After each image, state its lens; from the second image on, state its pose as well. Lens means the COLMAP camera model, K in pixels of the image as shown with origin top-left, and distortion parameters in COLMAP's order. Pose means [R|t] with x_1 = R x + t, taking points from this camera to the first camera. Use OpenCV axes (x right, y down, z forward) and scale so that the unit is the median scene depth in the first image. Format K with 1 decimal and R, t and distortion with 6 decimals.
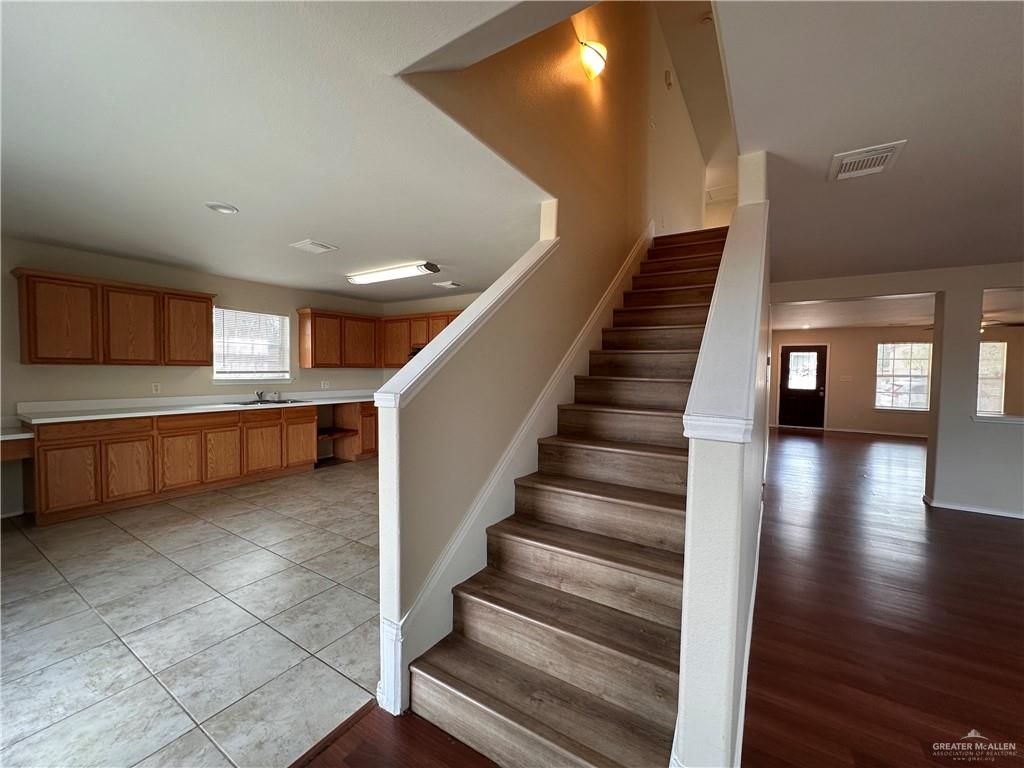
lens RADIAL K [[408.9, 0, 512.0], [0, 408.9, 384.0], [0, 0, 1]] dist [-0.000146, 0.000227]
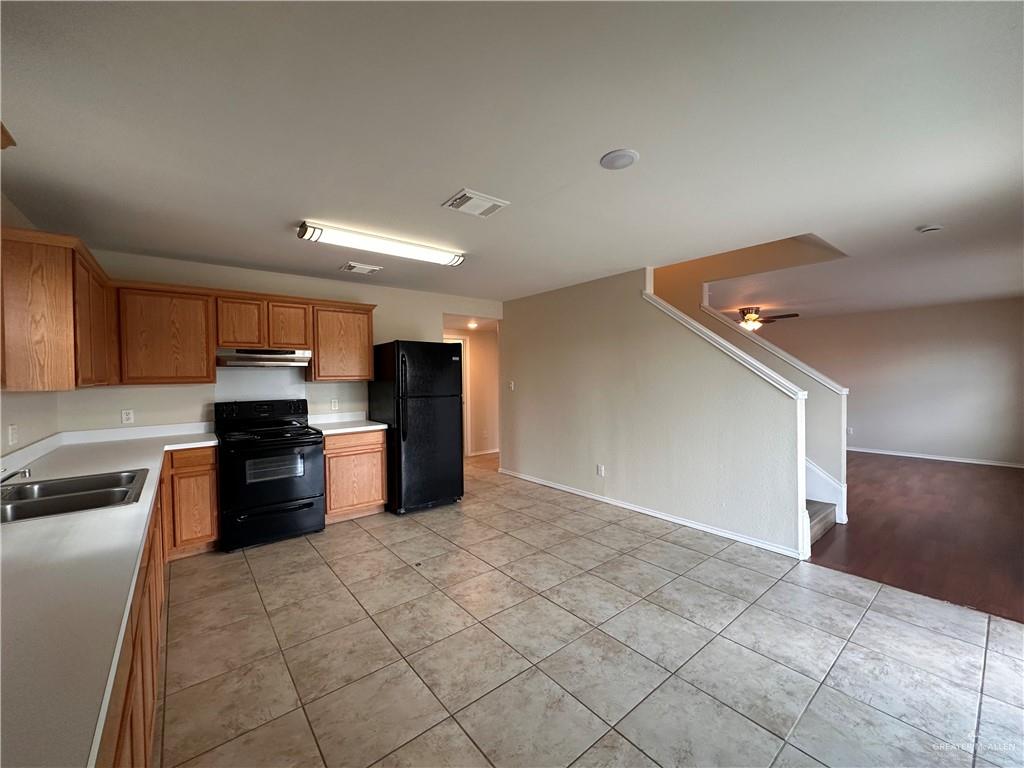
lens RADIAL K [[408.9, 0, 512.0], [0, 408.9, 384.0], [0, 0, 1]] dist [-0.000146, 0.000227]
pose [[0.314303, -0.033387, 0.948735, -1.241748], [0.046515, 0.998723, 0.019737, -0.056170], [-0.948183, 0.037927, 0.315454, 0.826011]]
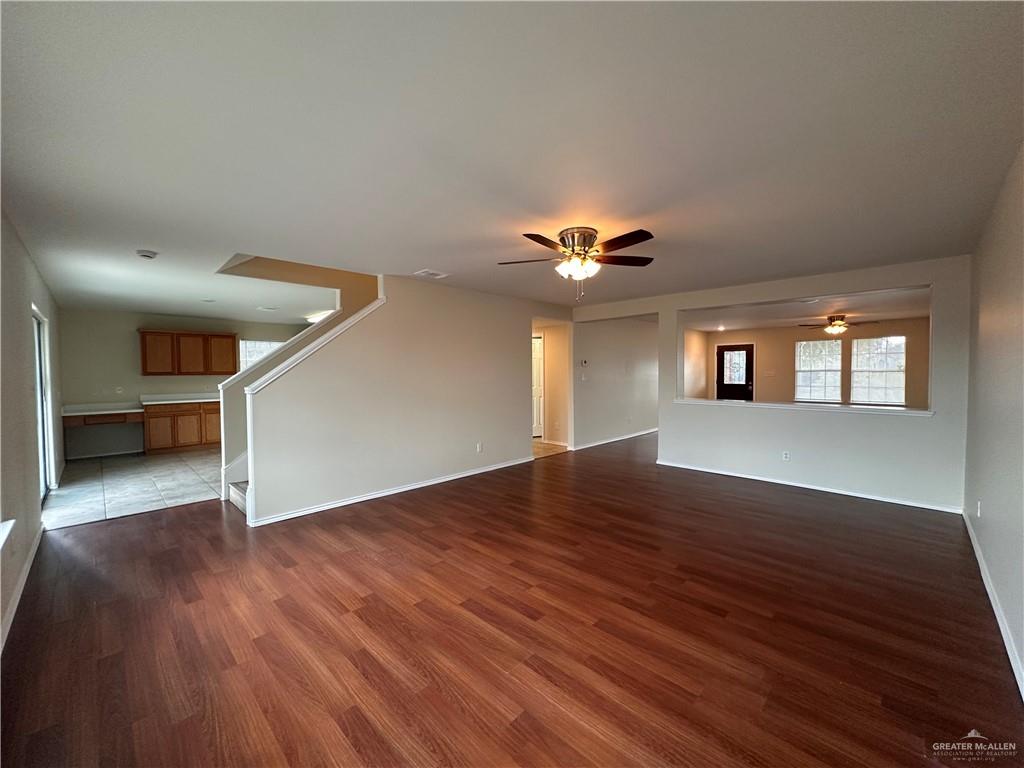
lens RADIAL K [[408.9, 0, 512.0], [0, 408.9, 384.0], [0, 0, 1]] dist [-0.000146, 0.000227]
pose [[0.977923, -0.016397, -0.208320, 1.065062], [0.014671, 0.999844, -0.009825, 0.041090], [0.208448, 0.006552, 0.978011, -0.621759]]
